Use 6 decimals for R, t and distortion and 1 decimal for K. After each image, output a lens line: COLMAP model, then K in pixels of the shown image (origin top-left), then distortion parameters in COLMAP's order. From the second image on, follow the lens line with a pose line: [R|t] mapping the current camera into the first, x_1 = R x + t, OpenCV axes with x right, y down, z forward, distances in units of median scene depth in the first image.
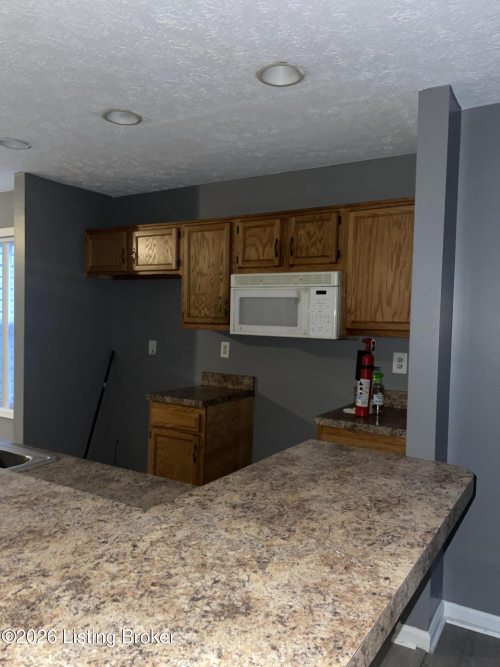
lens RADIAL K [[508.2, 0, 254.1], [0, 508.2, 333.9], [0, 0, 1]] dist [0.079785, -0.104028]
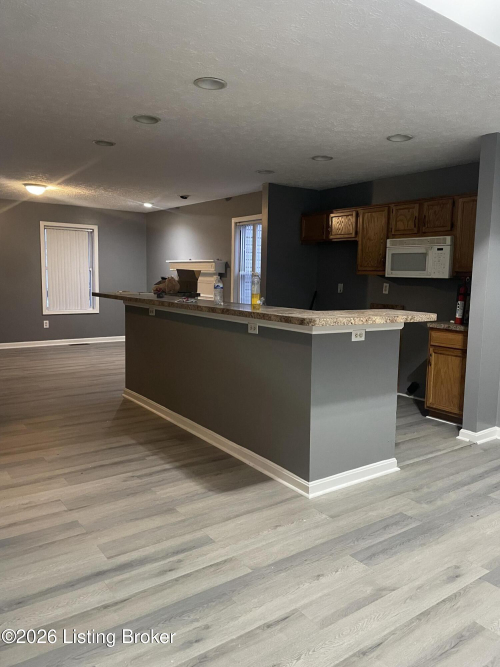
lens RADIAL K [[508.2, 0, 260.7], [0, 508.2, 319.3], [0, 0, 1]] dist [0.079785, -0.104028]
pose [[0.924918, 0.035369, -0.378517, 0.205373], [-0.019722, 0.998786, 0.045135, 0.069910], [0.379654, -0.034281, 0.924493, -0.650538]]
